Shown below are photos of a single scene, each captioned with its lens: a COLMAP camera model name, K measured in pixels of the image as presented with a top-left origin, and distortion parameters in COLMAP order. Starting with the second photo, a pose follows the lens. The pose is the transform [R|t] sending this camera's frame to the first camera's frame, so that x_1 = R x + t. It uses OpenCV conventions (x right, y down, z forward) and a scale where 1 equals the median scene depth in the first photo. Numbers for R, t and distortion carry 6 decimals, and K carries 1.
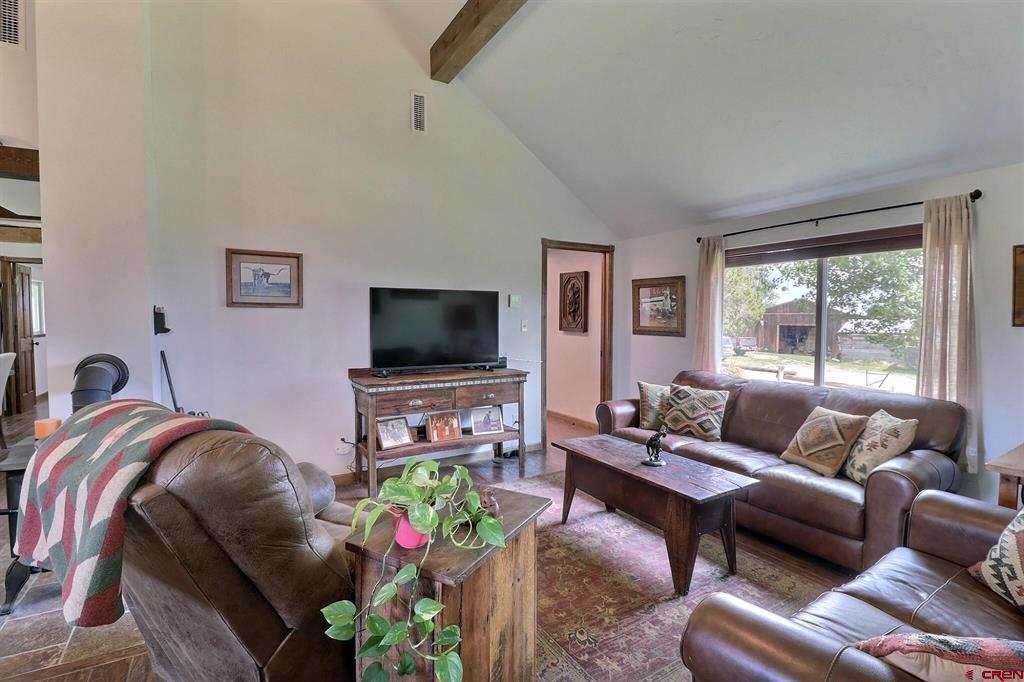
lens RADIAL K [[475.7, 0, 513.7], [0, 475.7, 340.5], [0, 0, 1]] dist [0.000358, -0.012778]
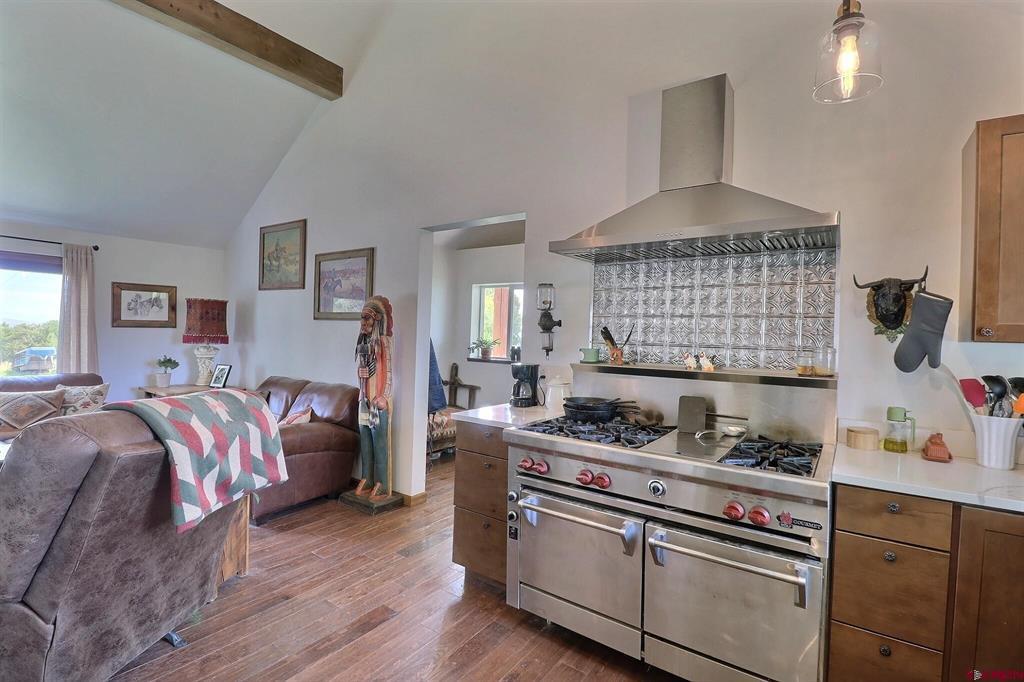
lens RADIAL K [[475.7, 0, 513.4], [0, 475.7, 337.1], [0, 0, 1]] dist [0.000358, -0.012778]
pose [[-0.399874, -0.021635, 0.916315, -0.848986], [0.013136, 0.999483, 0.029331, -0.017944], [-0.916476, 0.023766, -0.399383, 0.233932]]
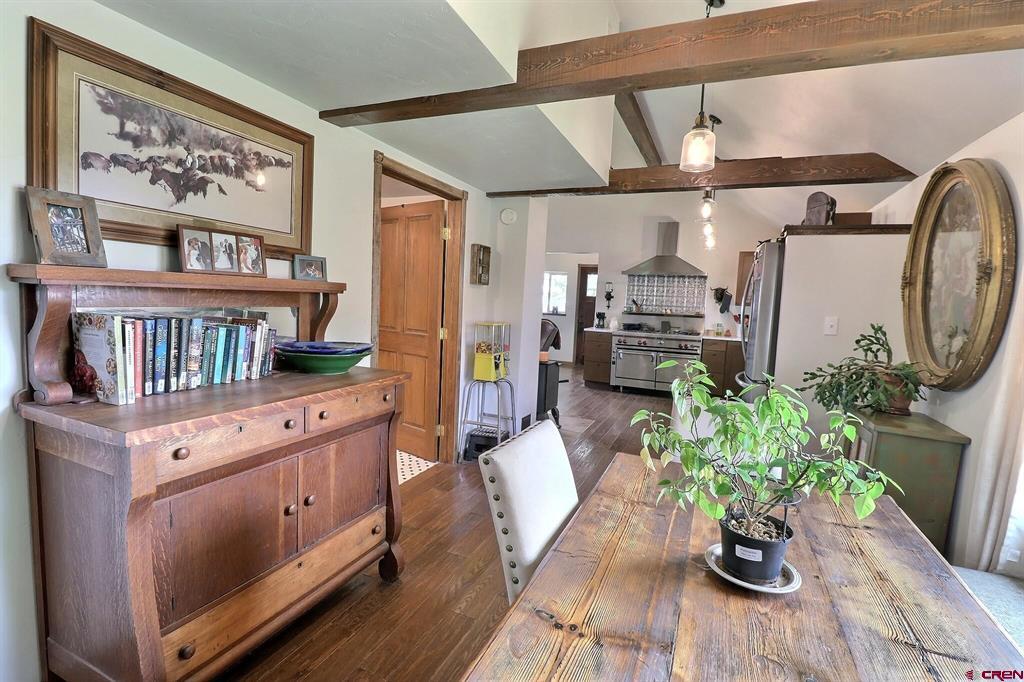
lens RADIAL K [[475.7, 0, 511.2], [0, 475.7, 336.5], [0, 0, 1]] dist [0.000358, -0.012778]
pose [[-0.572255, -0.094895, 0.814567, -1.647437], [-0.008002, 0.993881, 0.110163, -0.072955], [-0.820037, 0.056523, -0.569513, 1.453315]]
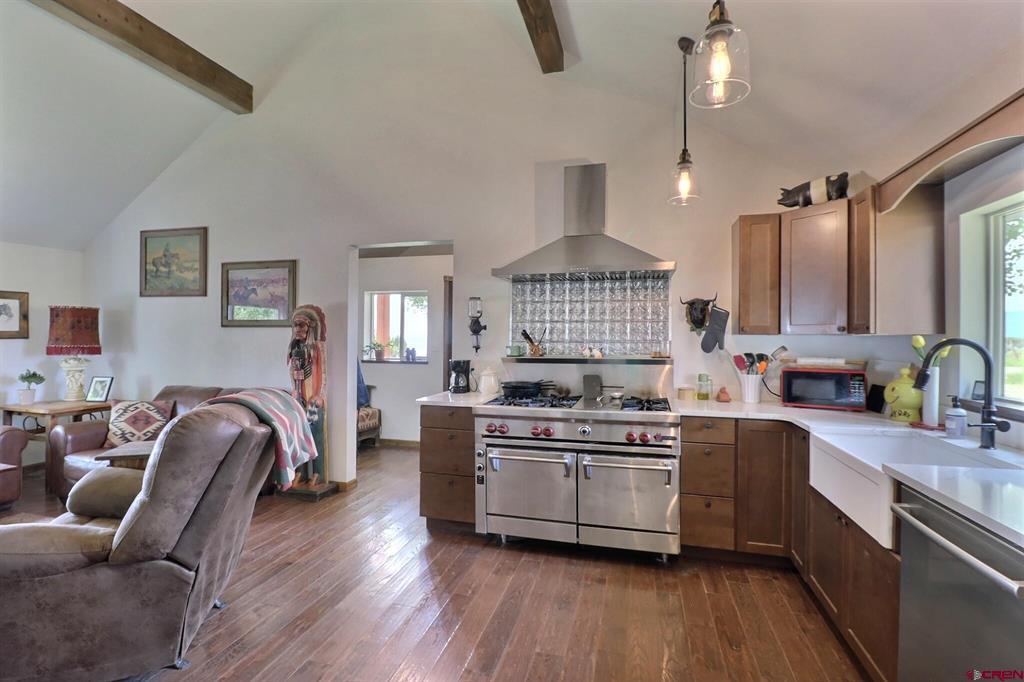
lens RADIAL K [[475.7, 0, 513.8], [0, 475.7, 336.8], [0, 0, 1]] dist [0.000358, -0.012778]
pose [[-0.693753, -0.006006, 0.720188, -0.942901], [0.026870, 0.999053, 0.034216, -0.030416], [-0.719712, 0.043089, -0.692935, 0.524106]]
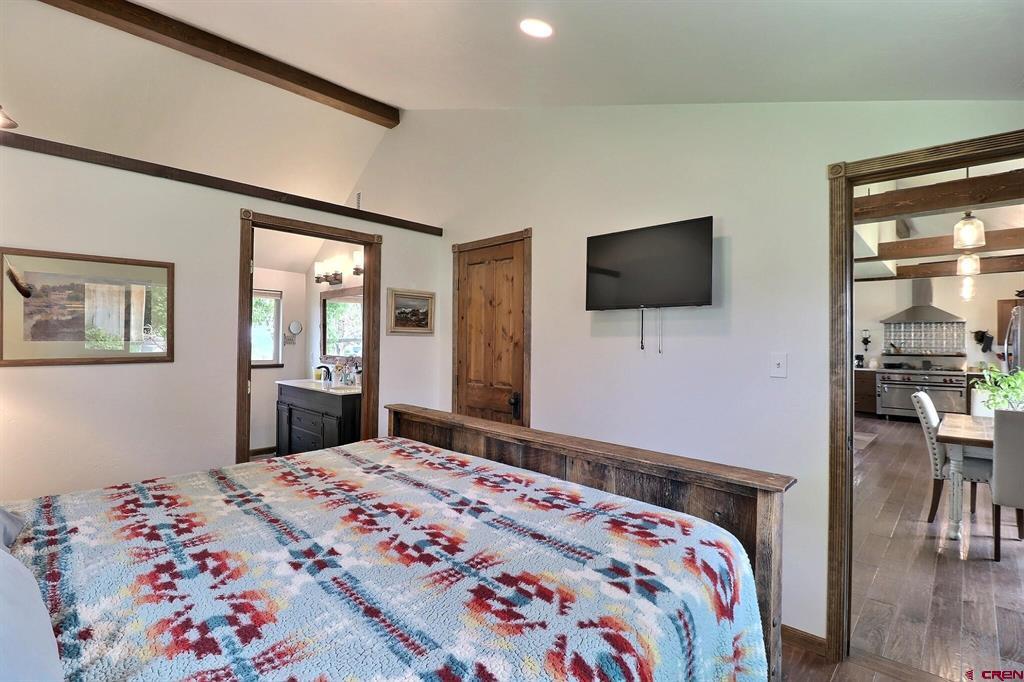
lens RADIAL K [[475.7, 0, 514.7], [0, 475.7, 337.4], [0, 0, 1]] dist [0.000358, -0.012778]
pose [[-0.254926, 0.003530, 0.966954, -2.146334], [0.034916, 0.999375, 0.005557, -0.122684], [-0.966330, 0.035179, -0.254889, 2.371066]]
